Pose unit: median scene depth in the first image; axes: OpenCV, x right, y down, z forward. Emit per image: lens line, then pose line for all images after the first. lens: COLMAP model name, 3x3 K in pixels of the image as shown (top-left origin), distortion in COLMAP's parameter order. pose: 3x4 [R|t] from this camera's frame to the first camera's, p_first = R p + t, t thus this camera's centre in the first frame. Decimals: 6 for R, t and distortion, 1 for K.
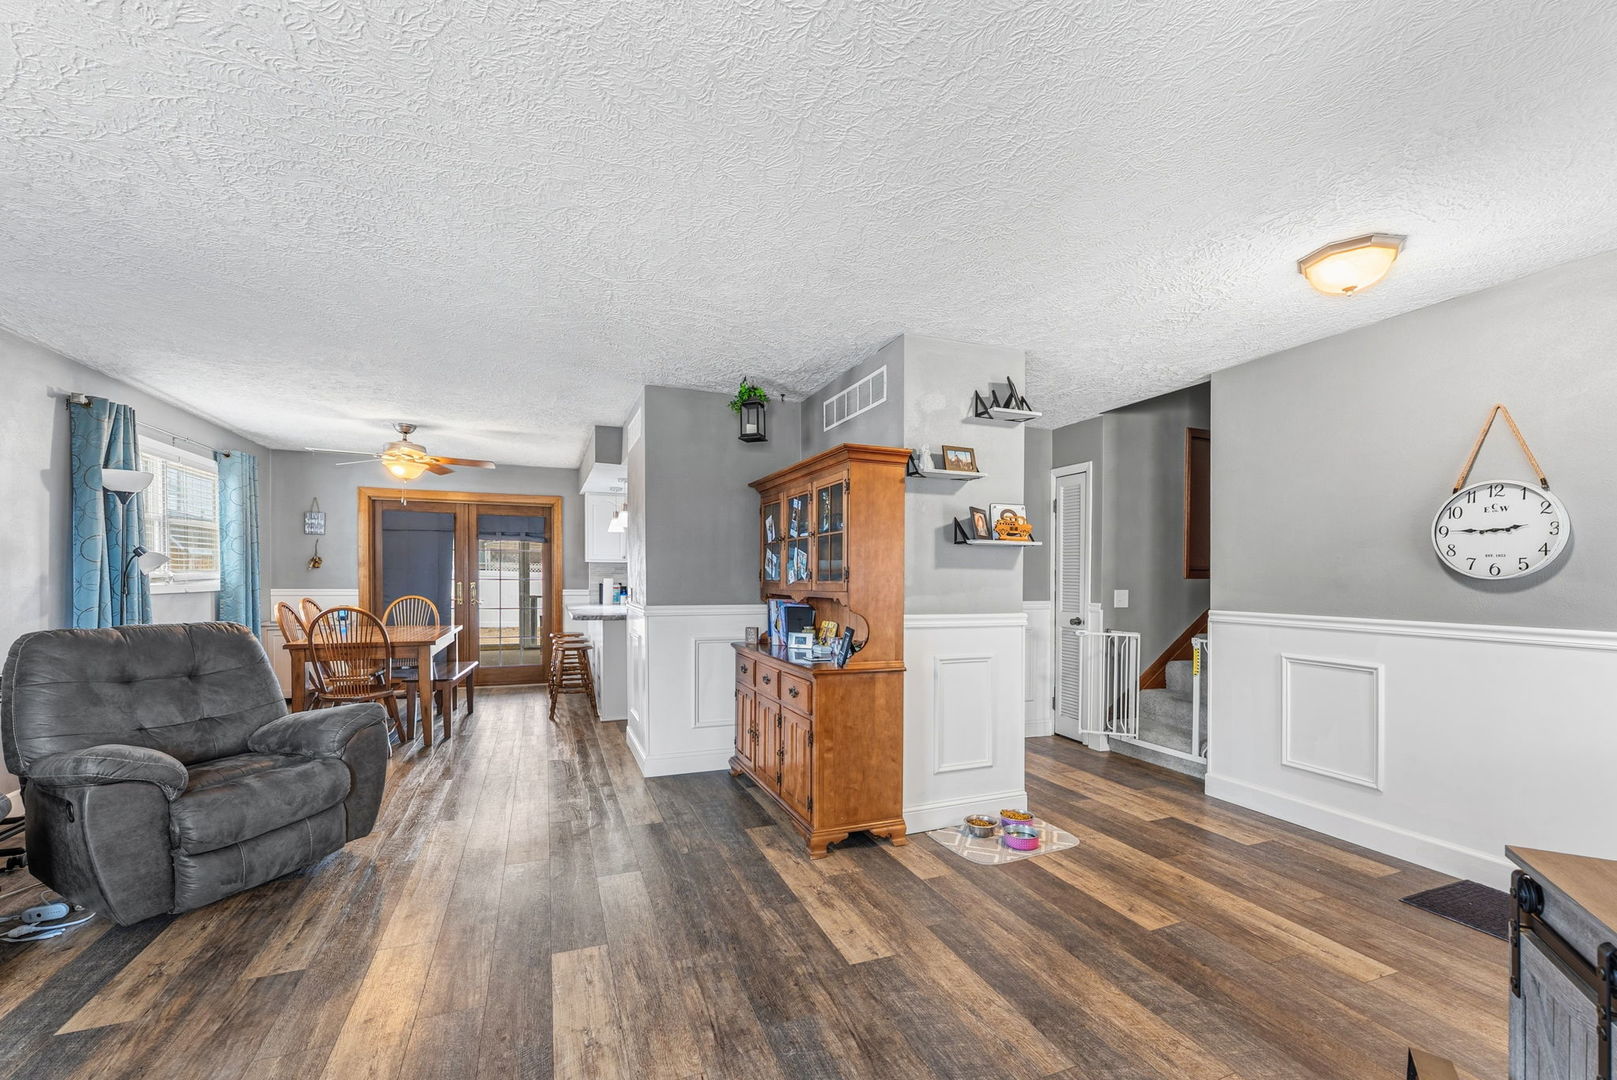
lens RADIAL K [[670.4, 0, 803.7], [0, 670.4, 576.2], [0, 0, 1]] dist [-0.000625, 0.000148]
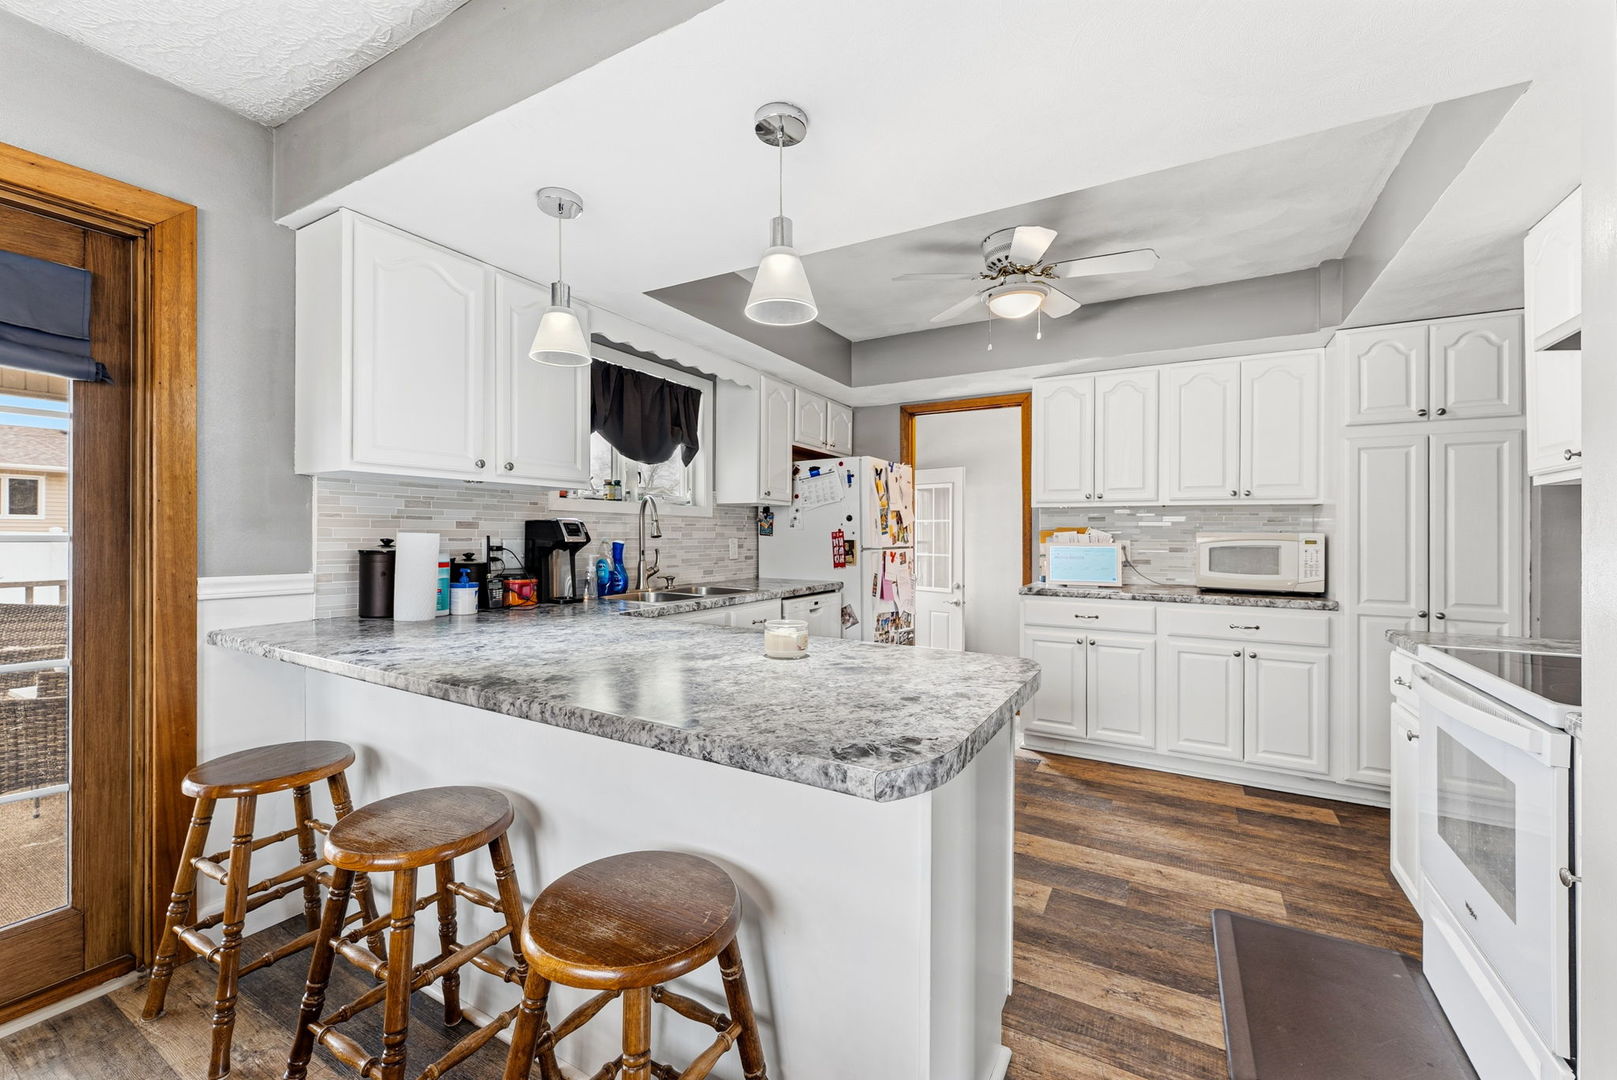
lens RADIAL K [[648.6, 0, 811.5], [0, 648.6, 533.4], [0, 0, 1]] dist [-0.002593, -0.000391]
pose [[0.778406, -0.003279, 0.627753, -0.453481], [0.003420, 0.999994, 0.000982, 0.005022], [-0.627752, 0.001383, 0.778412, 0.907571]]
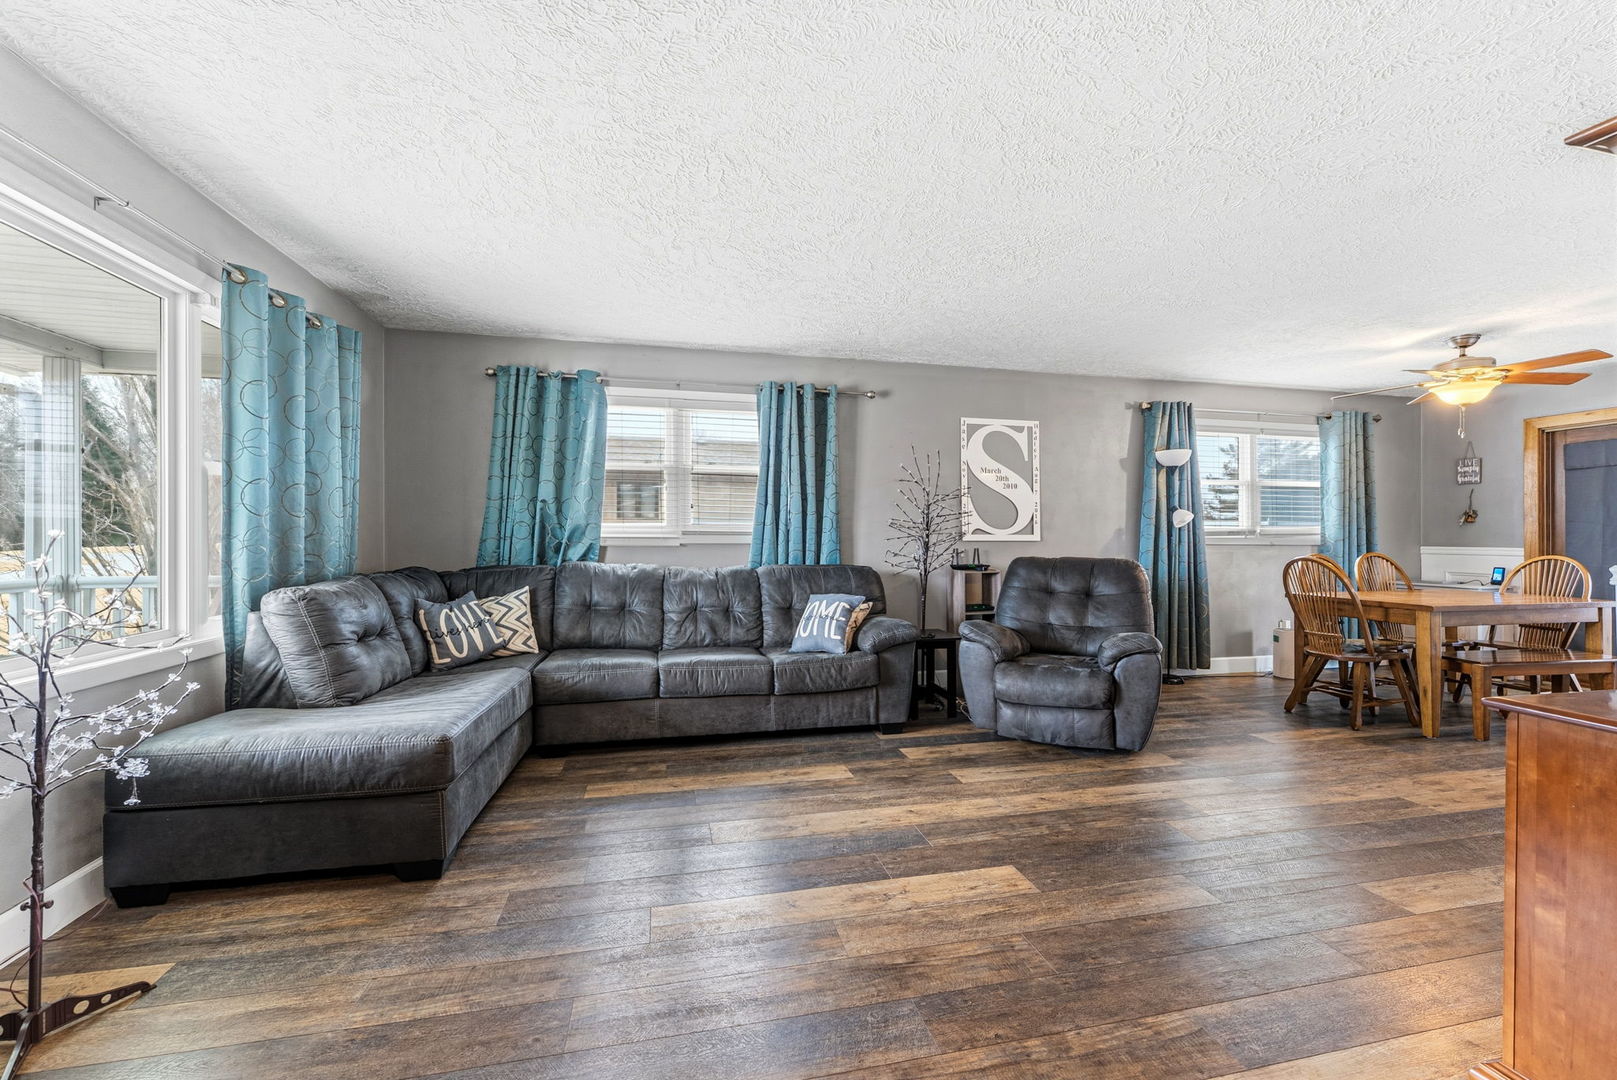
lens RADIAL K [[649.7, 0, 807.2], [0, 649.7, 548.9], [0, 0, 1]] dist [-0.002040, -0.000036]
pose [[-0.153135, 0.009297, -0.988161, 0.281724], [-0.007493, 0.999916, 0.010569, 0.023395], [0.988177, 0.009023, -0.153053, 0.345180]]
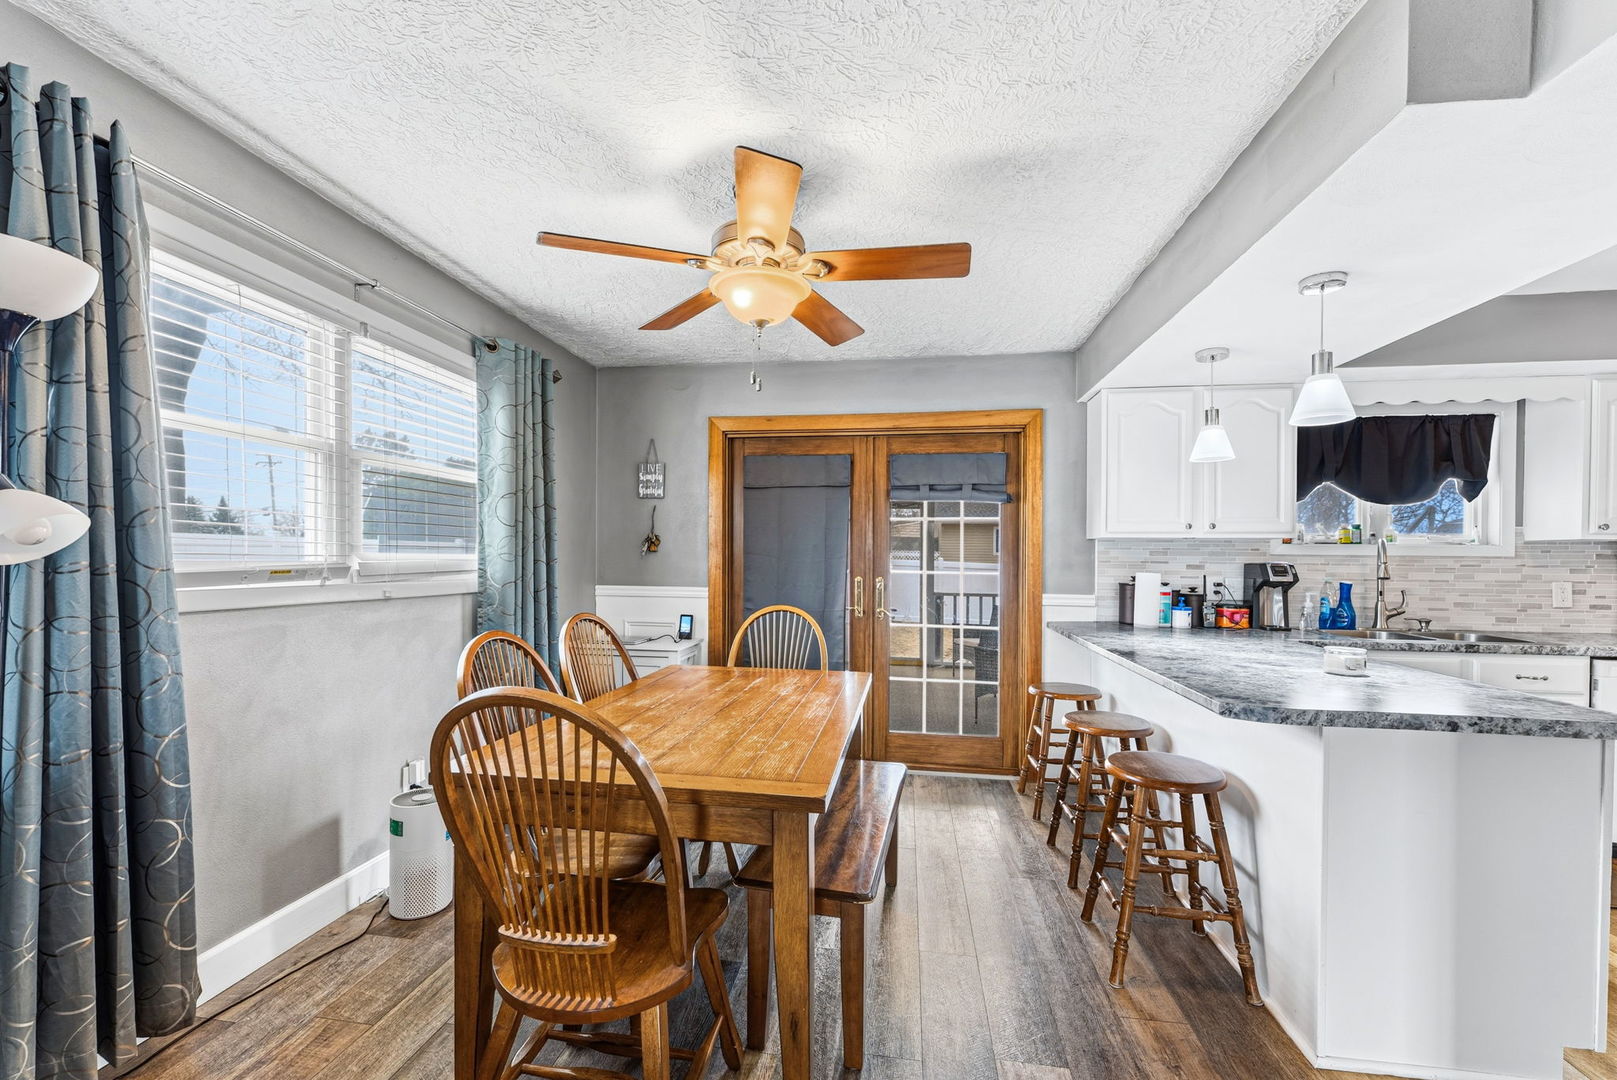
lens RADIAL K [[649.7, 0, 807.2], [0, 649.7, 548.9], [0, 0, 1]] dist [-0.002040, -0.000036]
pose [[0.867688, -0.007346, -0.497056, -0.370704], [-0.004465, 0.999735, -0.022568, -0.002826], [0.497090, 0.021801, 0.867425, 0.669595]]
